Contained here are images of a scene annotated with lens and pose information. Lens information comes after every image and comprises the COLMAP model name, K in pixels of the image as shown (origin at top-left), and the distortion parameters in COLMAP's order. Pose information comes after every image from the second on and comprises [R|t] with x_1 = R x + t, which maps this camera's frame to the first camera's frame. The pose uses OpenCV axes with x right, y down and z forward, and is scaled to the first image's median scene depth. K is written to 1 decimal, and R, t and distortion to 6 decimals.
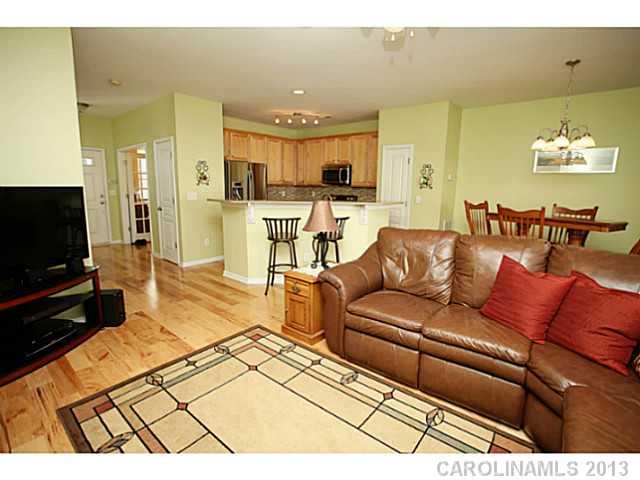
lens RADIAL K [[311.8, 0, 320.0], [0, 311.8, 240.0], [0, 0, 1]] dist [-0.080276, 0.036618]
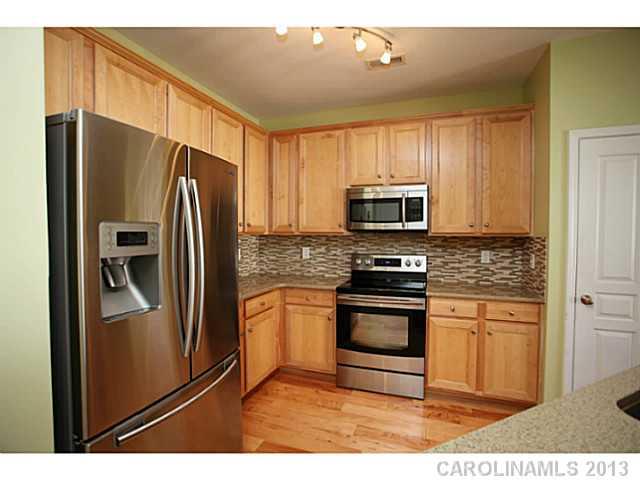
lens RADIAL K [[311.8, 0, 320.0], [0, 311.8, 240.0], [0, 0, 1]] dist [-0.080276, 0.036618]
pose [[0.938185, -0.025015, 0.345229, -0.208353], [0.074113, 0.988772, -0.129762, -0.137596], [-0.338106, 0.147327, 0.929505, 0.738006]]
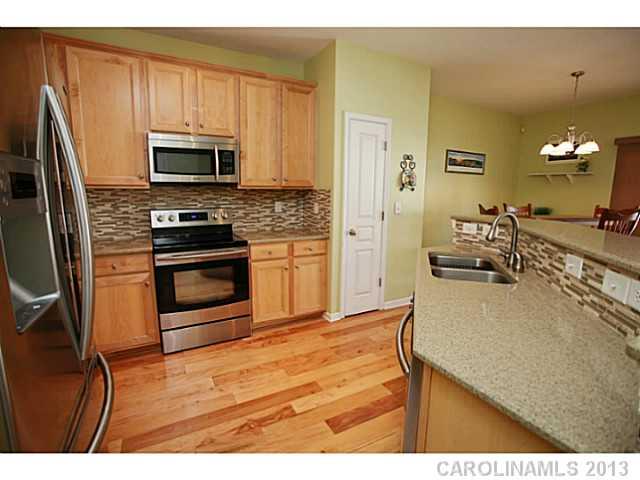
lens RADIAL K [[311.8, 0, 320.0], [0, 311.8, 240.0], [0, 0, 1]] dist [-0.080276, 0.036618]
pose [[0.363429, -0.164469, 0.916989, -0.313971], [0.156821, 0.981048, 0.113805, -0.147797], [-0.918328, 0.102443, 0.382334, 0.815973]]
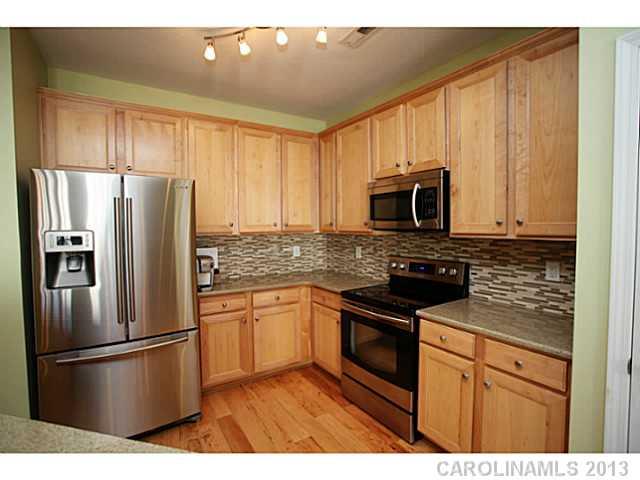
lens RADIAL K [[311.8, 0, 320.0], [0, 311.8, 240.0], [0, 0, 1]] dist [-0.080276, 0.036618]
pose [[0.955264, -0.011664, -0.295523, 0.074024], [-0.027102, 0.991566, -0.126741, -0.140728], [0.294509, 0.129080, 0.946891, 0.740776]]
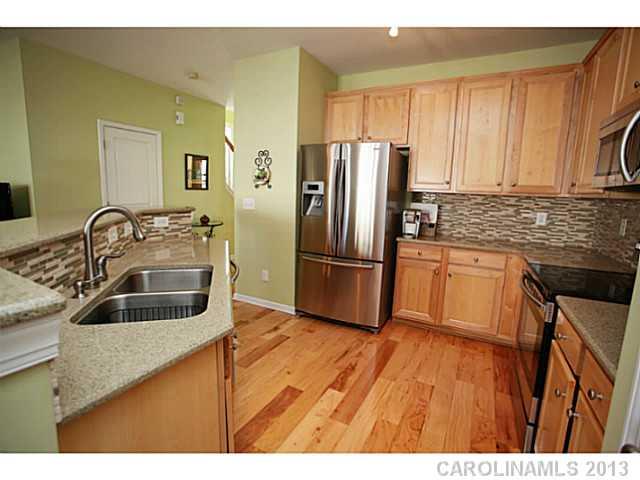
lens RADIAL K [[311.8, 0, 320.0], [0, 311.8, 240.0], [0, 0, 1]] dist [-0.080276, 0.036618]
pose [[0.212003, 0.140047, -0.967182, 0.256528], [-0.195156, 0.975812, 0.098519, -0.139310], [0.957585, 0.167865, 0.234206, 0.854974]]
